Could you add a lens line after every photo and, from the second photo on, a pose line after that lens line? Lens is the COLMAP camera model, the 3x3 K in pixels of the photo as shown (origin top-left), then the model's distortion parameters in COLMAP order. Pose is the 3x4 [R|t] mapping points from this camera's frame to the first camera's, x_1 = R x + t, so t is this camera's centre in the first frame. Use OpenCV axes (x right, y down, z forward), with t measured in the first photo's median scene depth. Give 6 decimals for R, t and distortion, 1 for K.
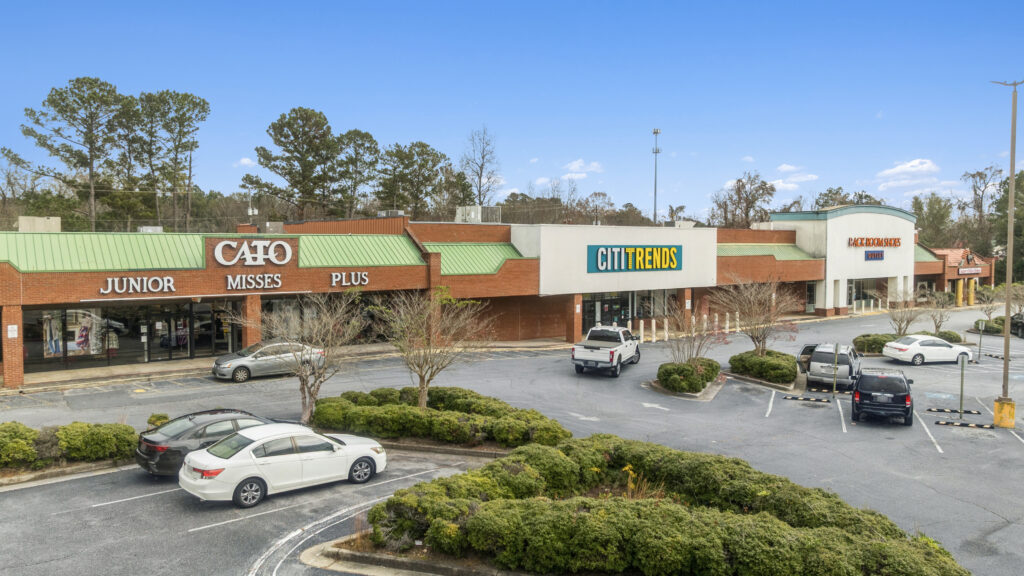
lens RADIAL K [[727.0, 0, 512.0], [0, 727.0, 288.0], [0, 0, 1]] dist [-0.031825, -0.001545]
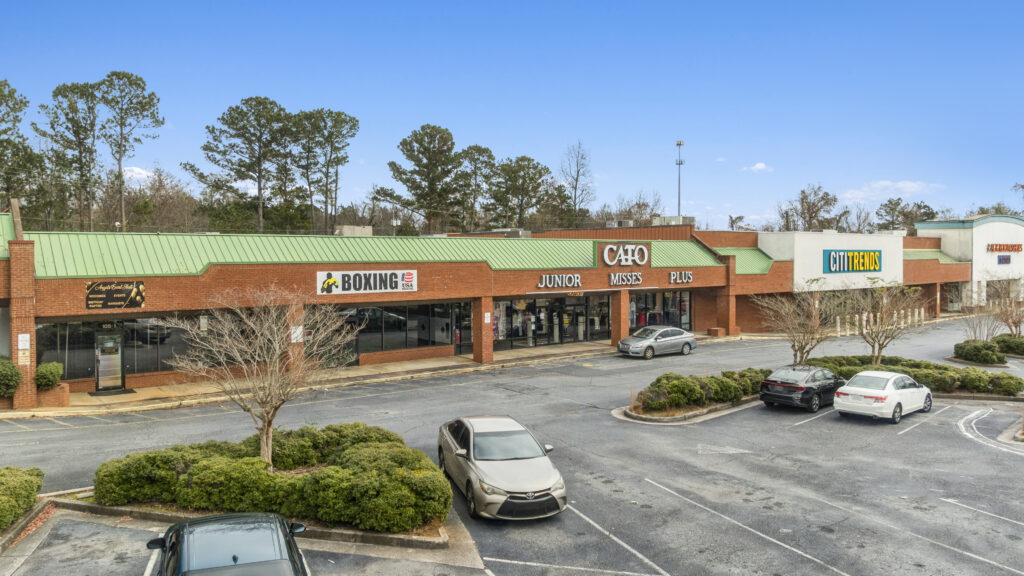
lens RADIAL K [[732.8, 0, 512.0], [0, 732.8, 288.0], [0, 0, 1]] dist [-0.029487, -0.002870]
pose [[0.999809, -0.005227, 0.018820, -0.388057], [0.005517, 0.999866, -0.015416, 0.016663], [-0.018737, 0.015517, 0.999704, -0.149748]]
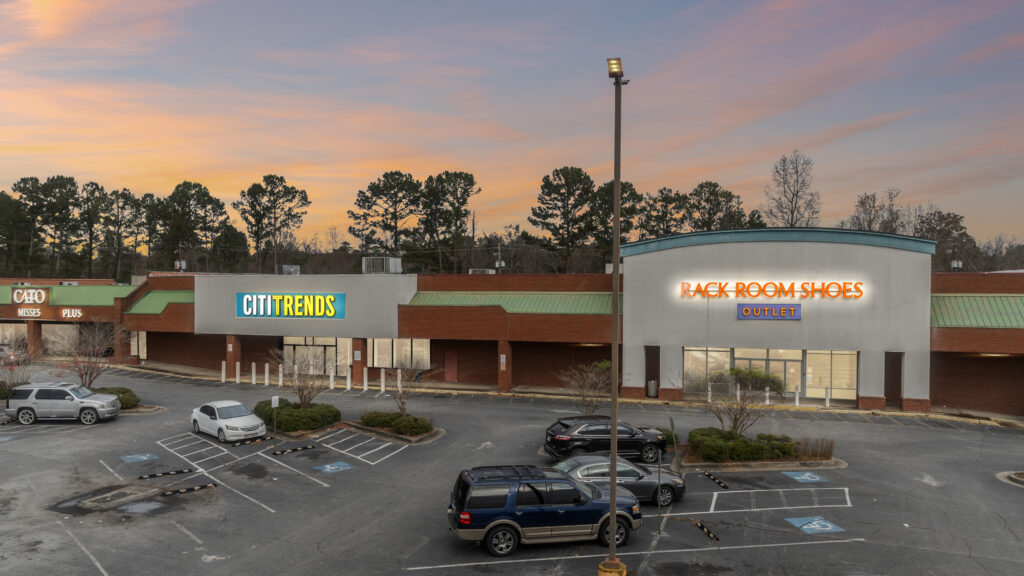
lens RADIAL K [[759.5, 0, 512.0], [0, 759.5, 288.0], [0, 0, 1]] dist [-0.001262, -0.000411]
pose [[0.556891, -0.005053, -0.830570, 1.232623], [-0.051354, 0.997859, -0.040503, -0.037056], [0.828997, 0.065209, 0.555439, 0.644746]]
